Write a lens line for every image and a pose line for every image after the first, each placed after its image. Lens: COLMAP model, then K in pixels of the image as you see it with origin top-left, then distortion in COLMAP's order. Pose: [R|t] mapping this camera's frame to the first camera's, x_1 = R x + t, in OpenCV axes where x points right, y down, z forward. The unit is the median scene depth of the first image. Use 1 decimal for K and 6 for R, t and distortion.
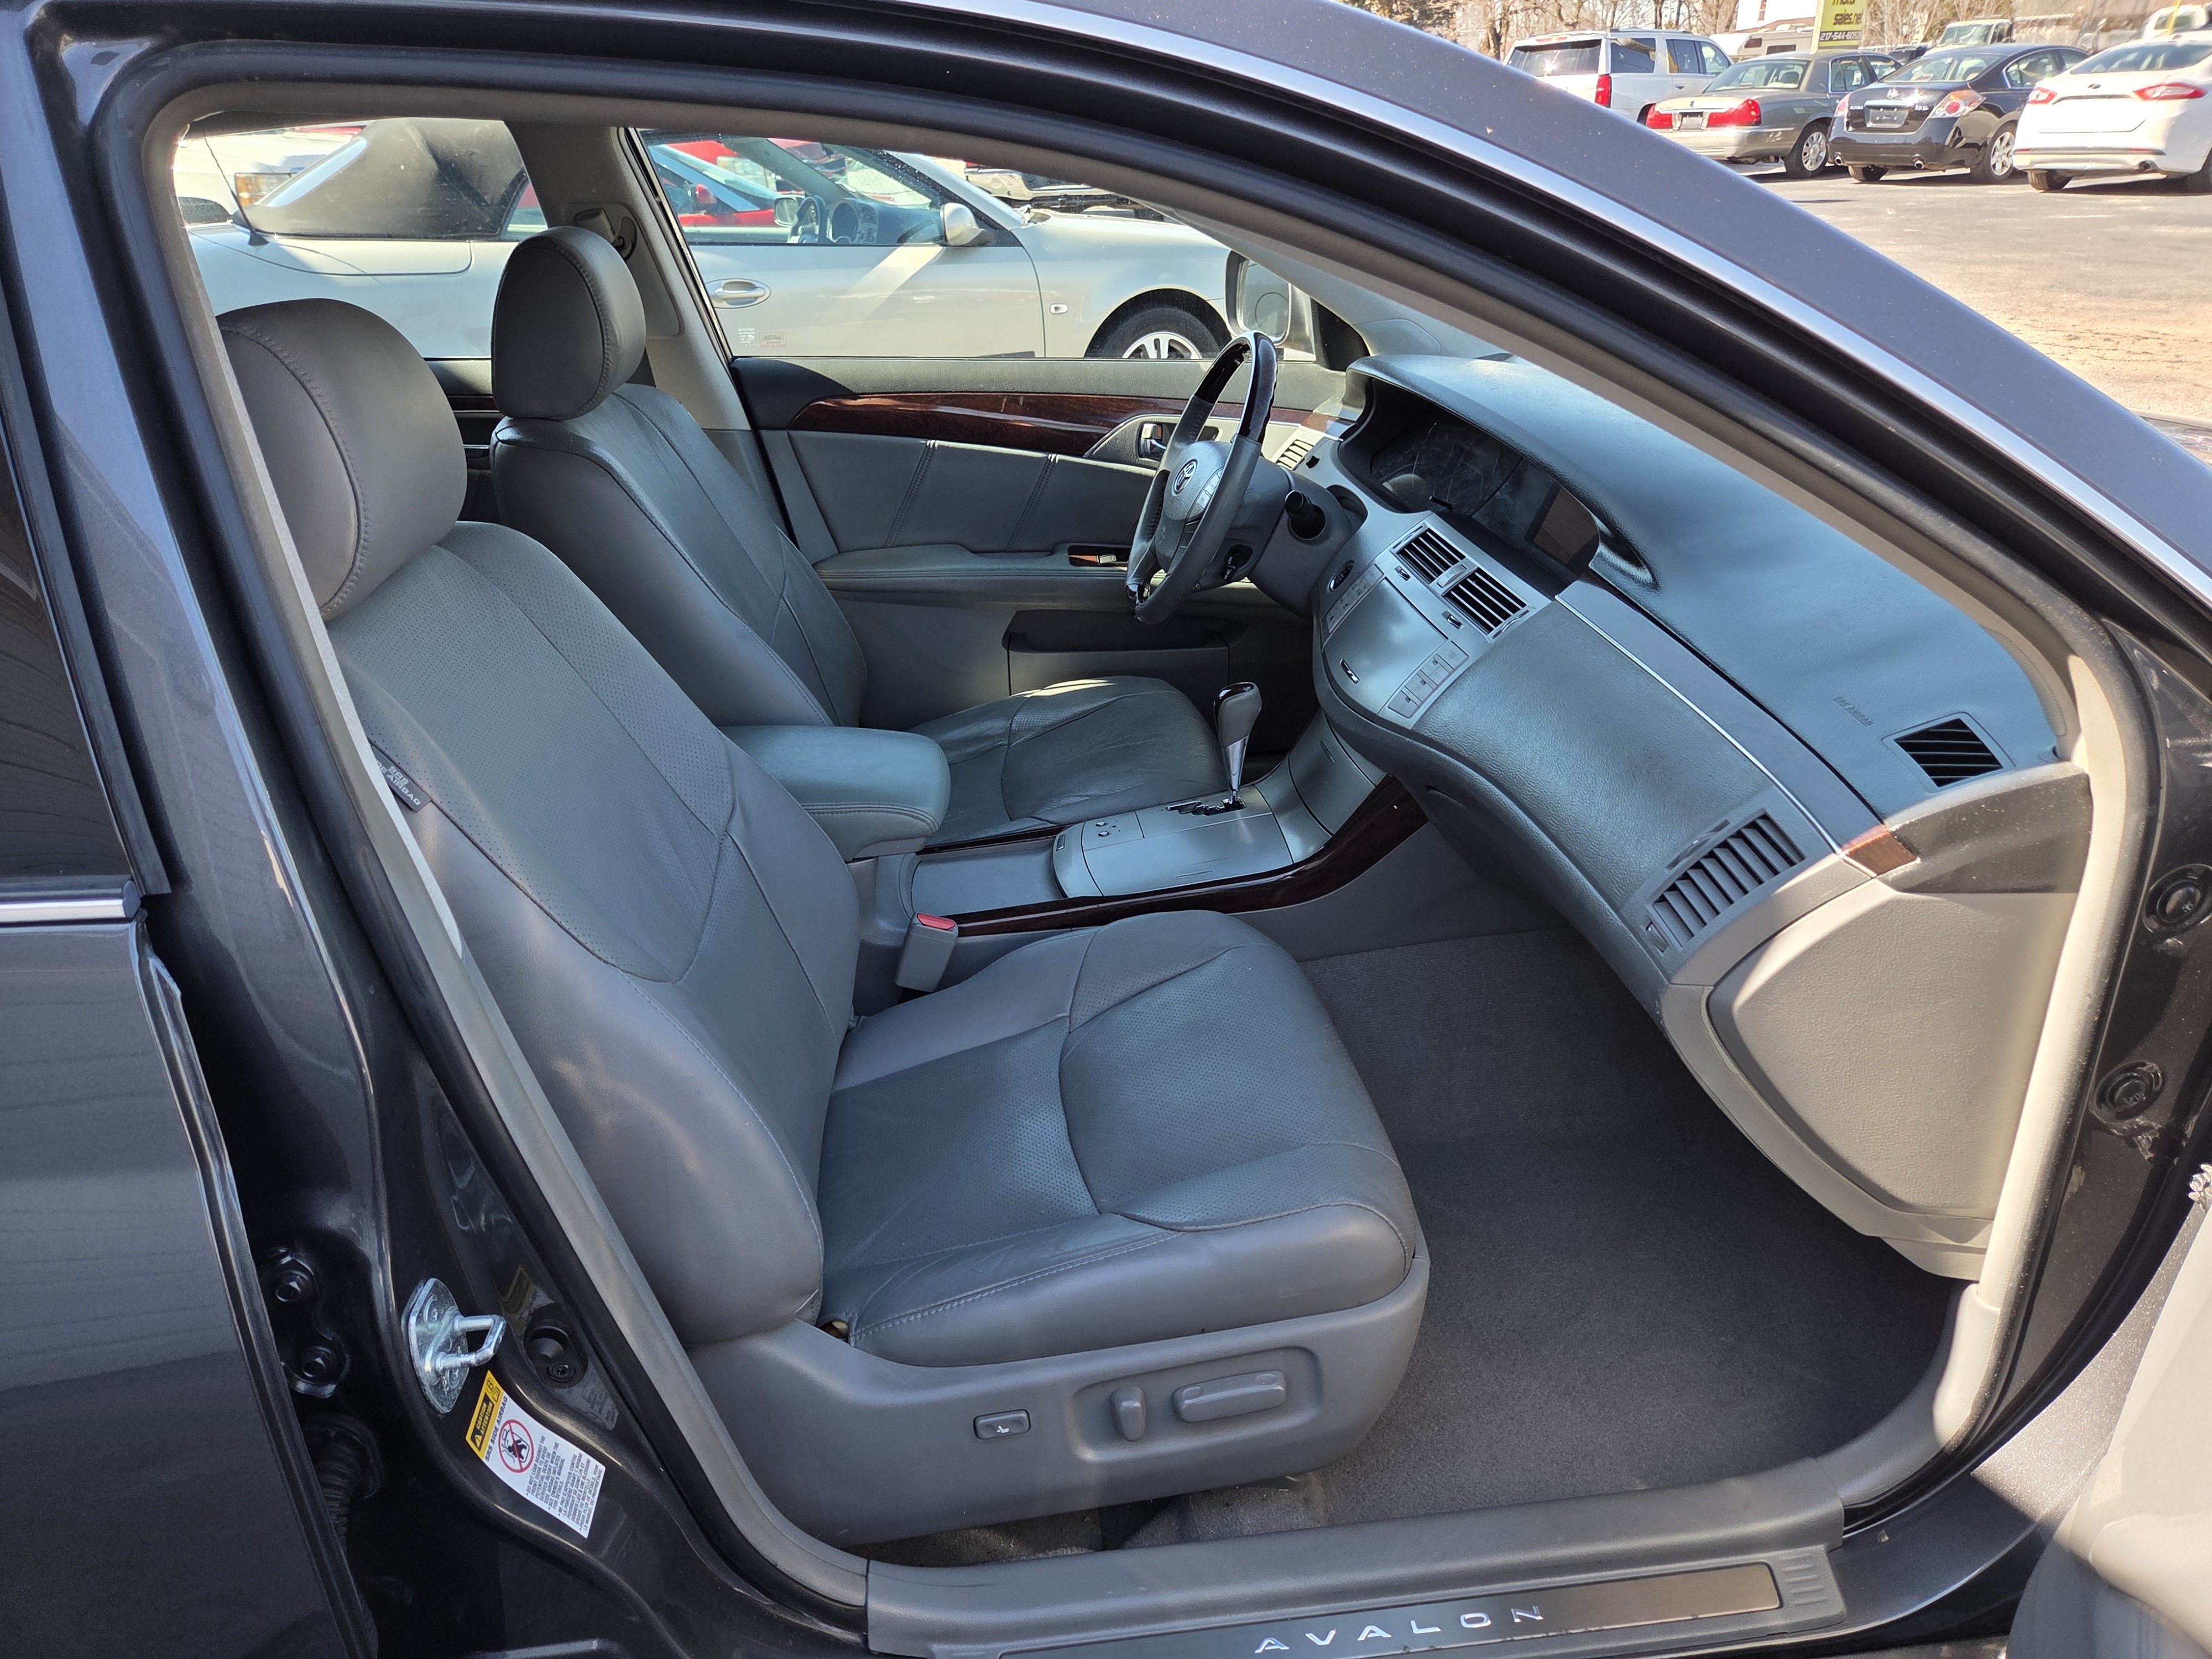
lens RADIAL K [[1472.6, 0, 1106.0], [0, 1472.6, 829.5], [0, 0, 1]] dist [0.062606, -0.049506]
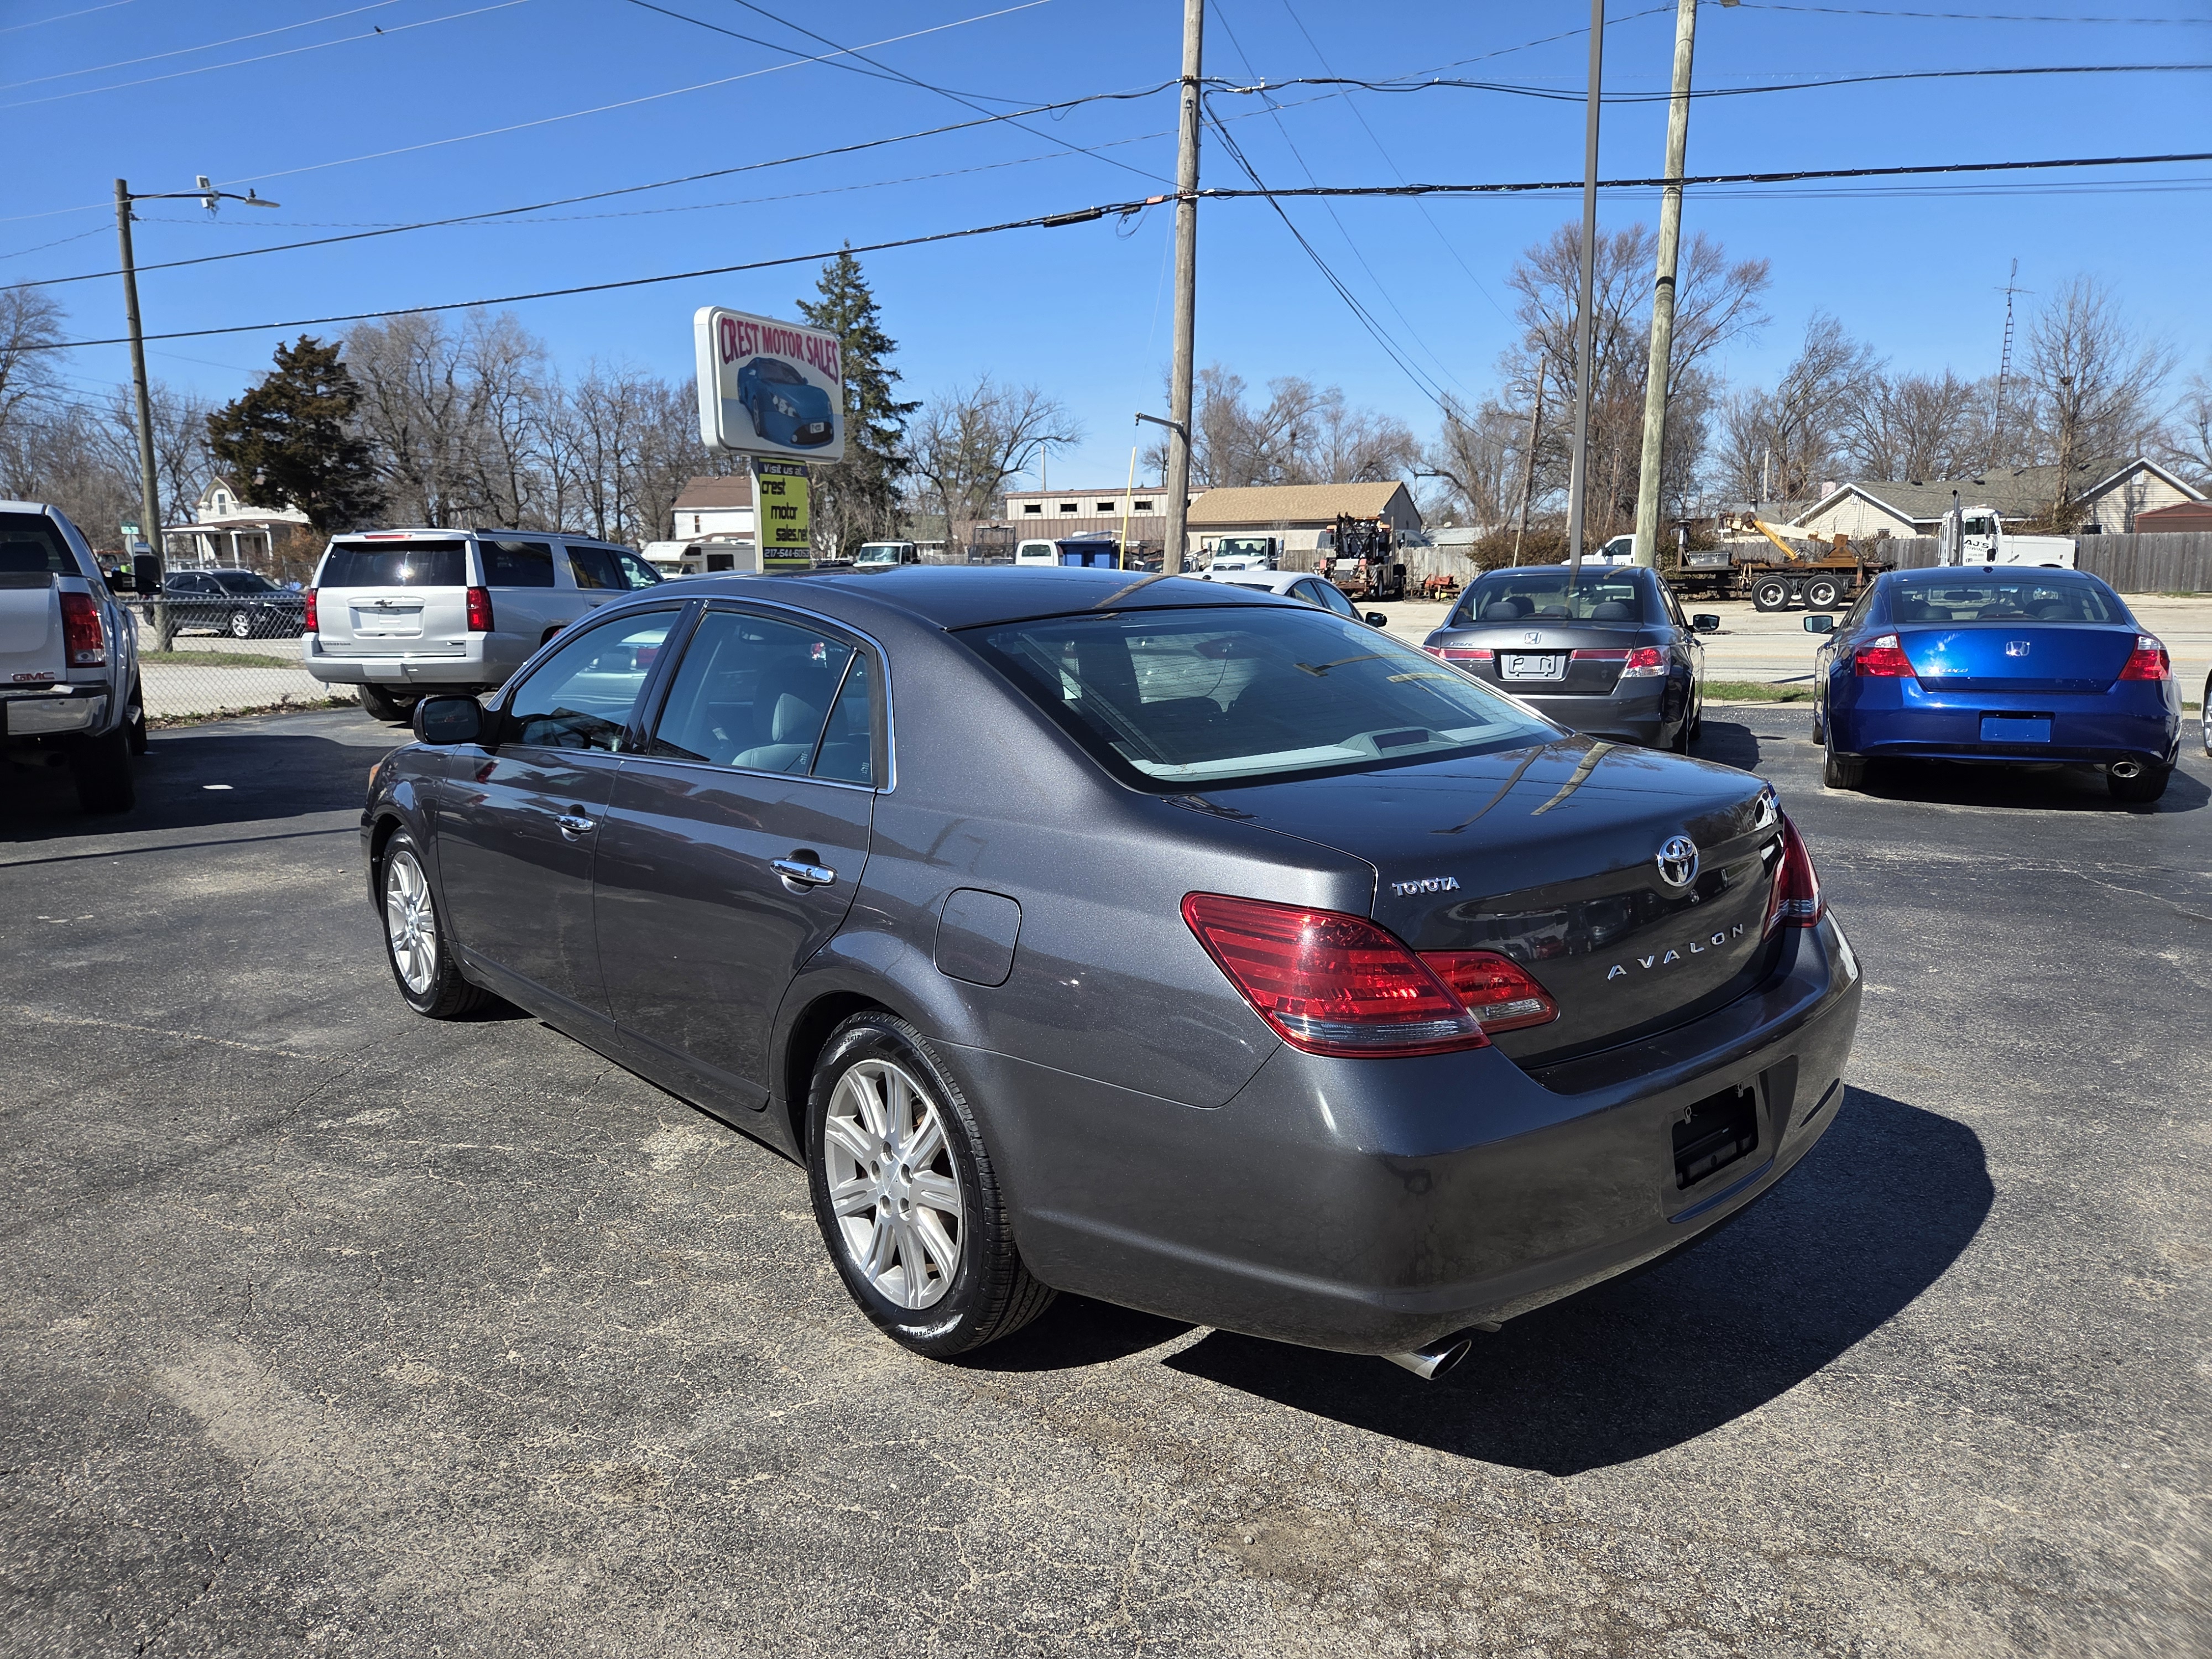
lens RADIAL K [[1471.9, 0, 1095.9], [0, 1471.9, 820.9], [0, 0, 1]] dist [0.063238, -0.056430]
pose [[0.810368, -0.066075, 0.582184, 0.178387], [0.234938, 0.946890, -0.219553, -0.211300], [-0.536757, 0.314696, 0.782853, 0.393949]]
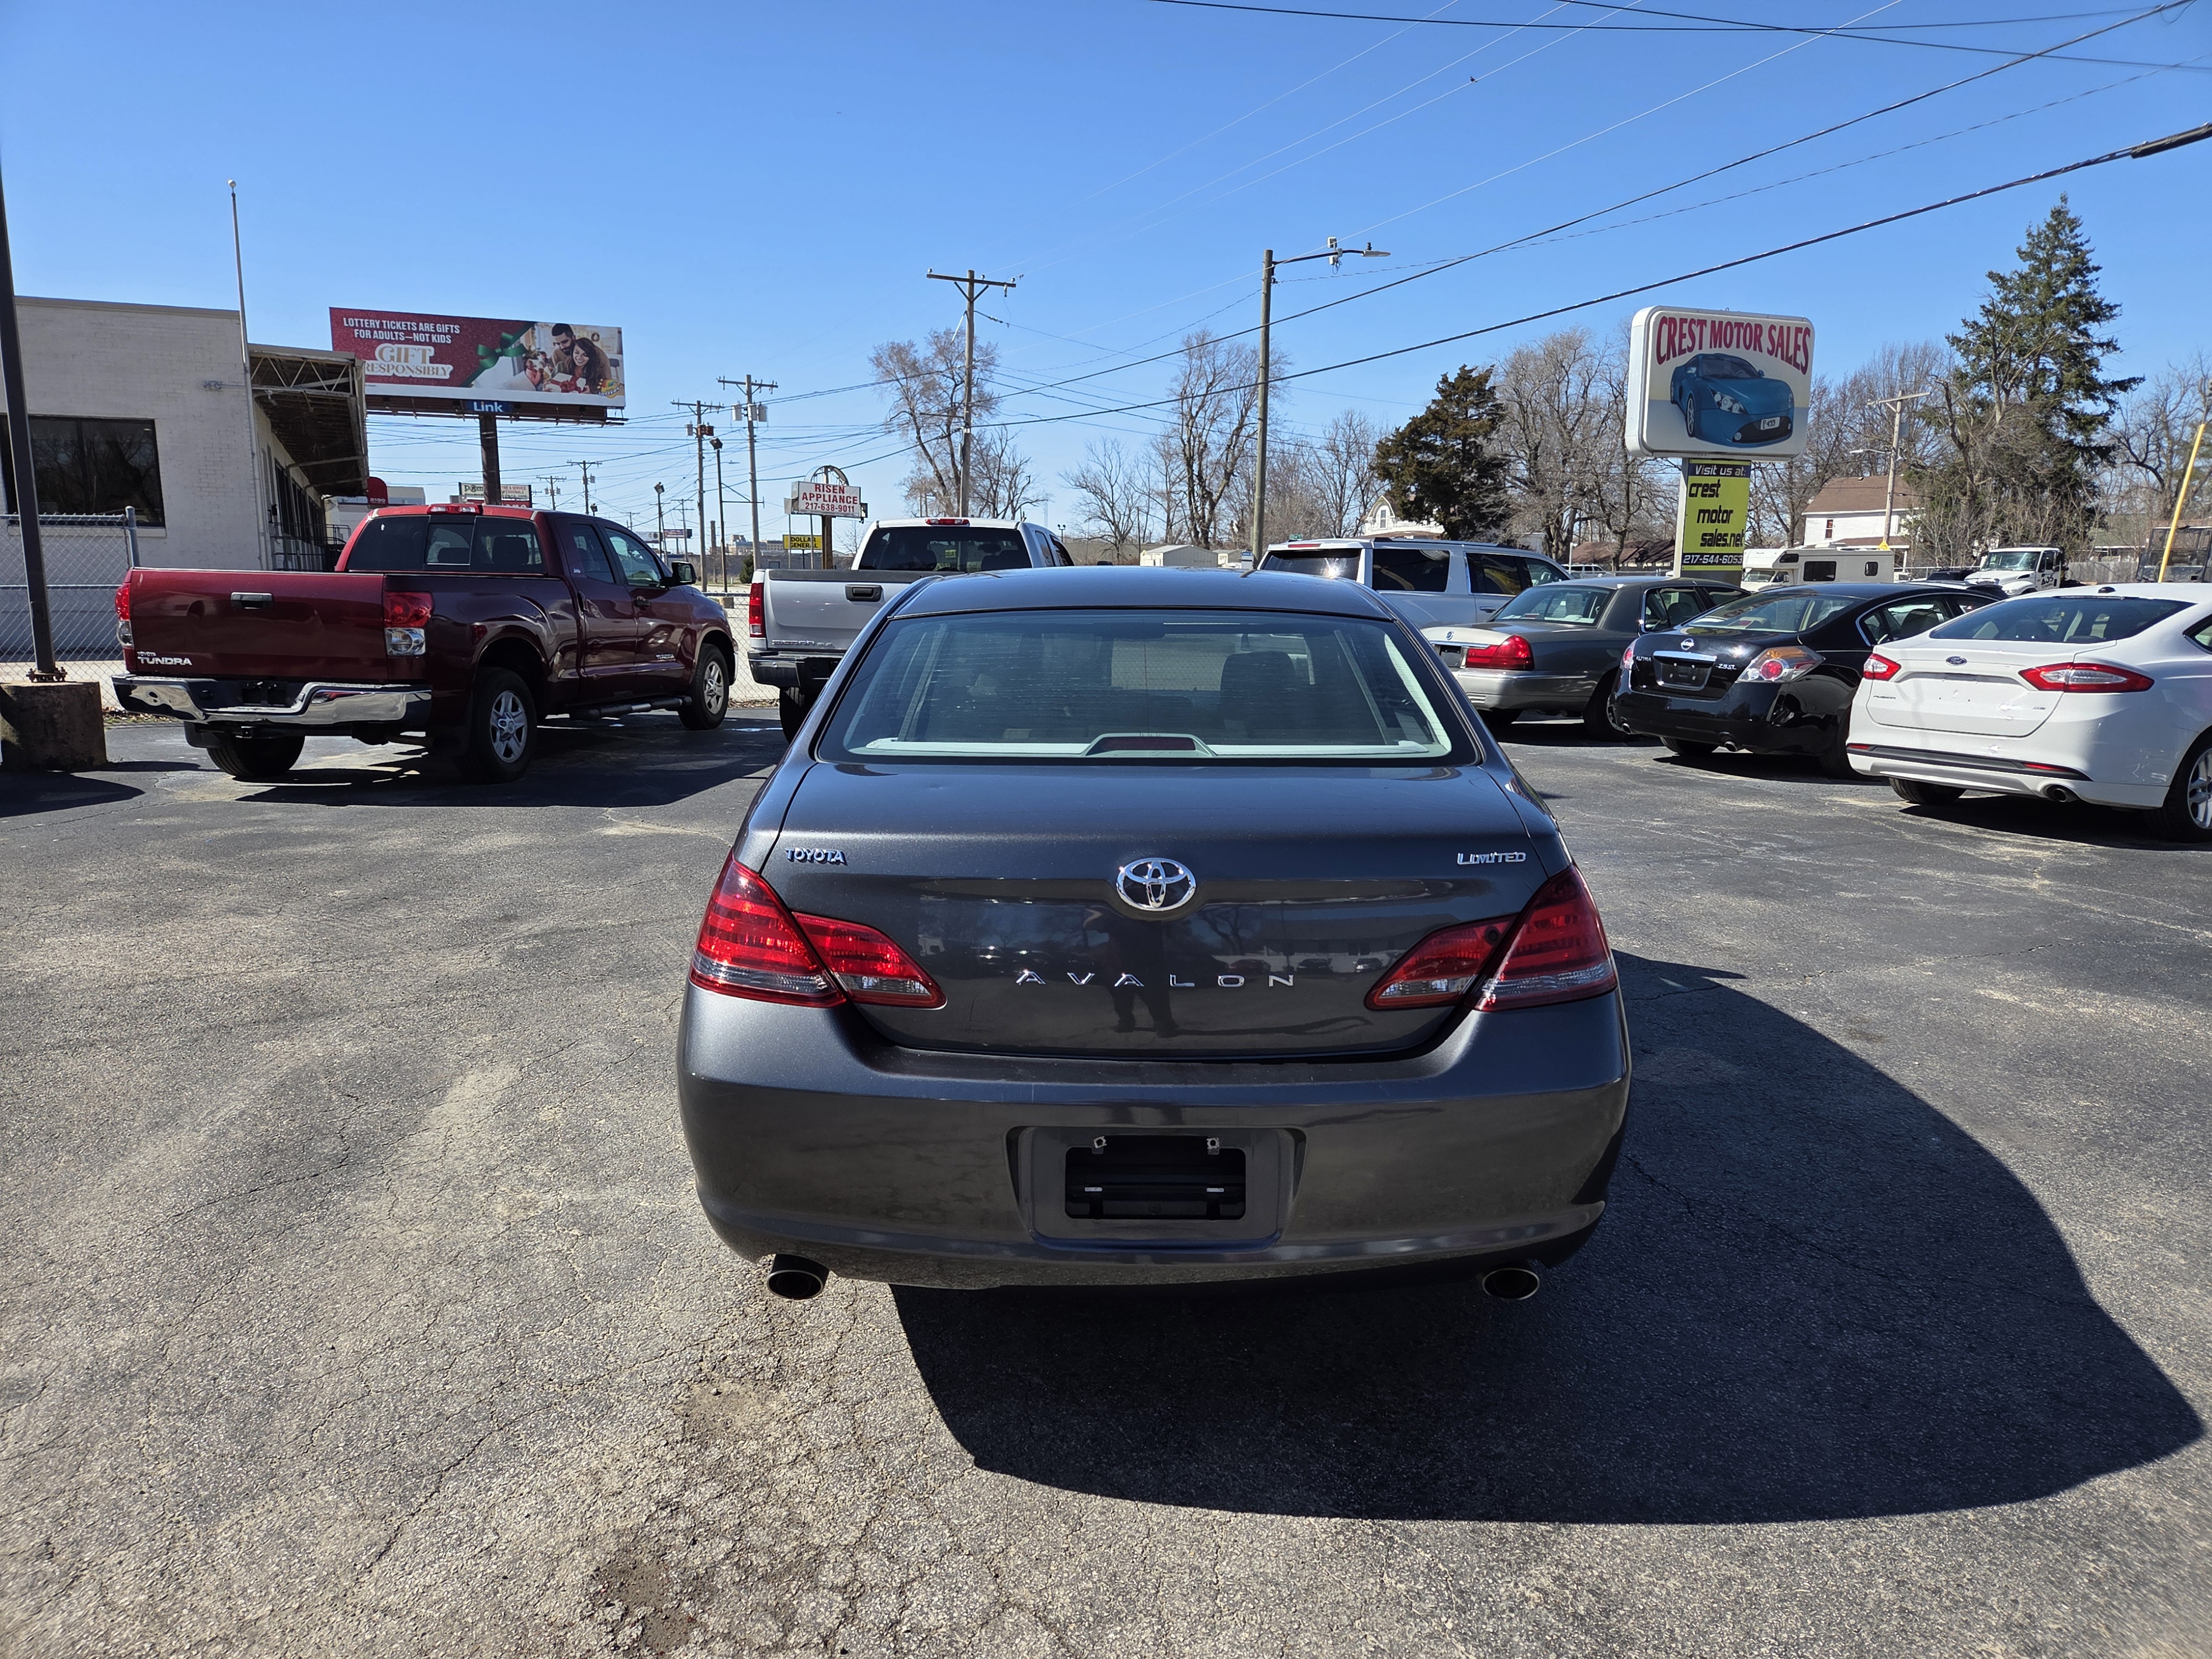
lens RADIAL K [[1472.6, 0, 1106.0], [0, 1472.6, 829.5], [0, 0, 1]] dist [0.062606, -0.049506]
pose [[0.994279, 0.063549, -0.085854, 0.306764], [-0.084933, 0.957781, -0.274665, -0.194413], [0.064775, 0.280386, 0.957699, 0.349691]]
